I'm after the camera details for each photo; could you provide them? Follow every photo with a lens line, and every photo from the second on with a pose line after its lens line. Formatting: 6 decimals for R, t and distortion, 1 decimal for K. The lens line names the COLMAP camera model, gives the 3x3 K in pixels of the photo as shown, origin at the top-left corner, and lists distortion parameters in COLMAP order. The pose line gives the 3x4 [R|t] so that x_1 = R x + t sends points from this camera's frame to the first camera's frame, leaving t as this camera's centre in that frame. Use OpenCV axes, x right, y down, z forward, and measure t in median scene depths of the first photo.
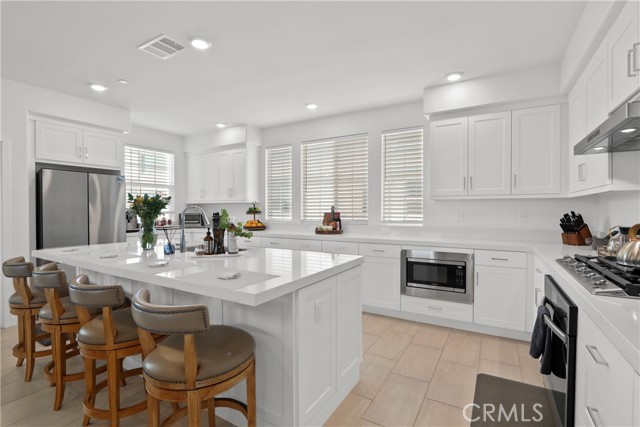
lens RADIAL K [[297.9, 0, 320.8], [0, 297.9, 216.5], [0, 0, 1]] dist [-0.012730, 0.001642]
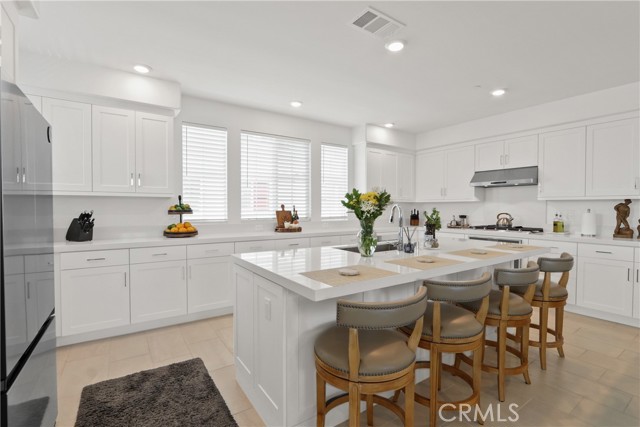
lens RADIAL K [[297.9, 0, 319.3], [0, 297.9, 207.1], [0, 0, 1]] dist [-0.012730, 0.001642]
pose [[0.425249, 0.005387, 0.905060, -0.859663], [0.019650, 0.999692, -0.015183, -0.007927], [-0.904863, 0.024241, 0.425012, 0.491434]]
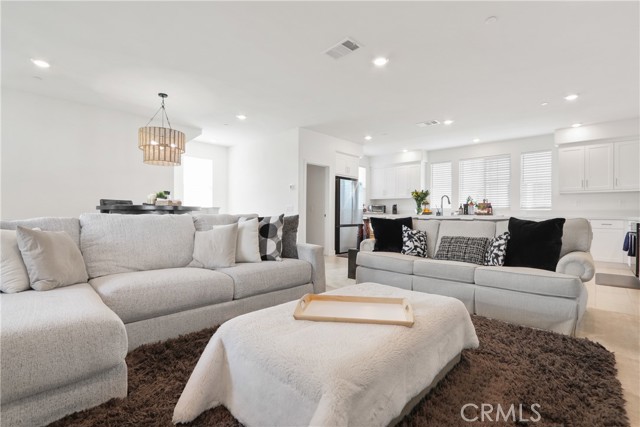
lens RADIAL K [[297.9, 0, 318.9], [0, 297.9, 214.9], [0, 0, 1]] dist [-0.012730, 0.001642]
pose [[0.976371, 0.007684, -0.215966, -0.517476], [-0.011907, 0.999762, -0.018259, 0.097308], [0.215774, 0.020399, 0.976230, -0.812824]]
